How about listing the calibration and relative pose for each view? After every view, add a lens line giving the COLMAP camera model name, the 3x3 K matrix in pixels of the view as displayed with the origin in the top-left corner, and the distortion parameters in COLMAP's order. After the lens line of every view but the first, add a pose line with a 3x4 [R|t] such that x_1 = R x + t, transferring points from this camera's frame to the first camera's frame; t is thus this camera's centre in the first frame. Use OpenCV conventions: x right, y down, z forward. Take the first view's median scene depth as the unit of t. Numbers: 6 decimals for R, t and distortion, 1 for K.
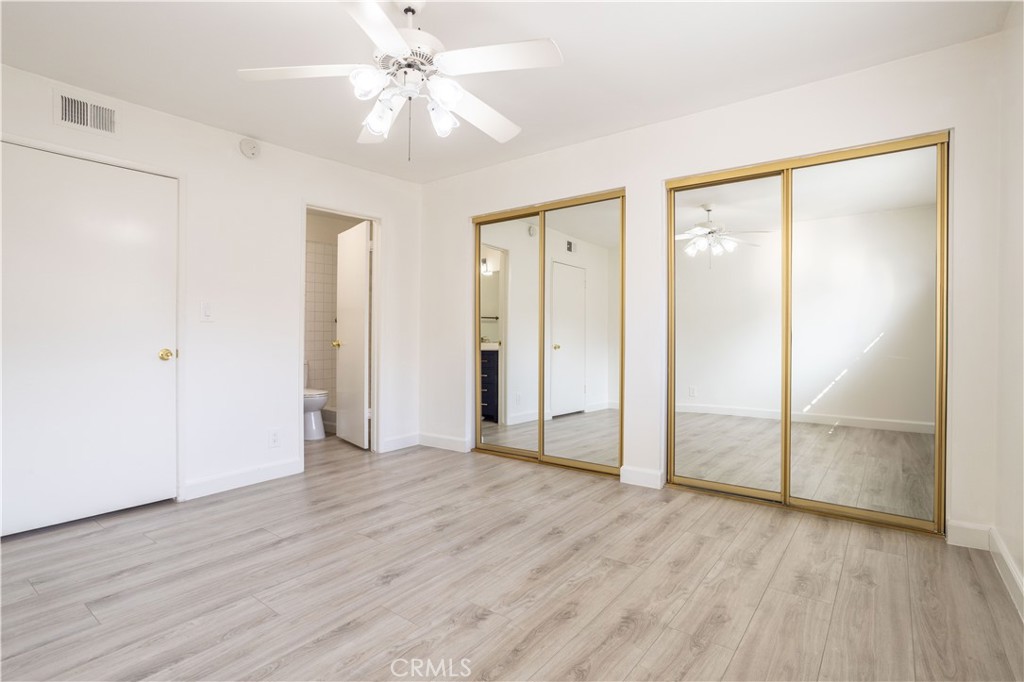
lens RADIAL K [[508.0, 0, 512.4], [0, 508.0, 338.3], [0, 0, 1]] dist [-0.061645, 0.035390]
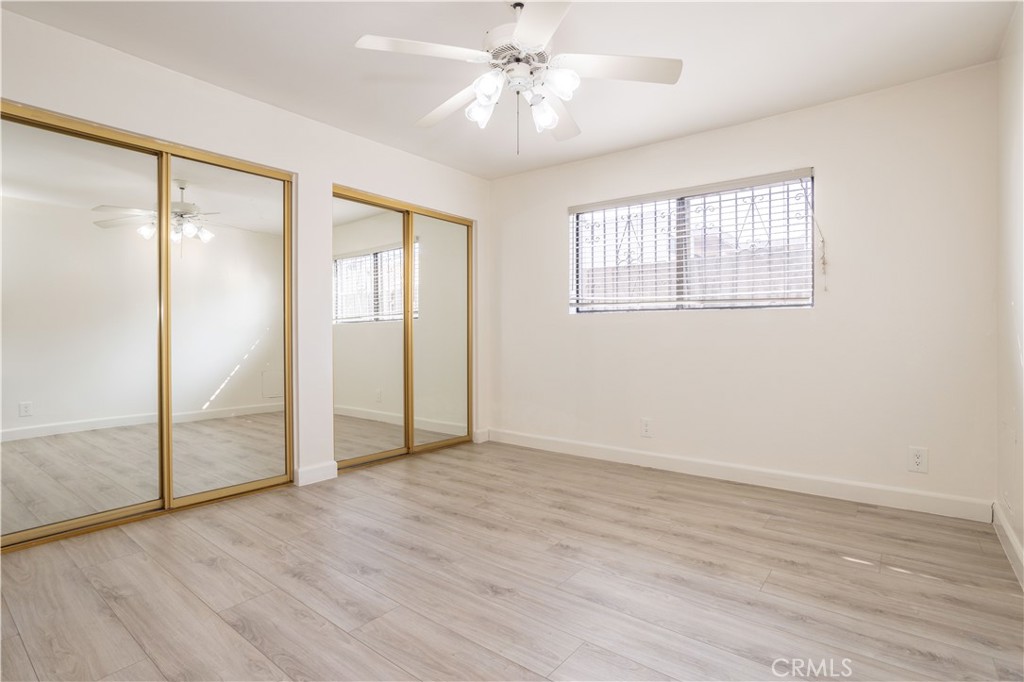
lens RADIAL K [[508.0, 0, 512.4], [0, 508.0, 338.3], [0, 0, 1]] dist [-0.061645, 0.035390]
pose [[0.014503, -0.006301, 0.999875, -1.017794], [0.013449, 0.999891, 0.006106, 0.010328], [-0.999804, 0.013359, 0.014586, 0.837173]]
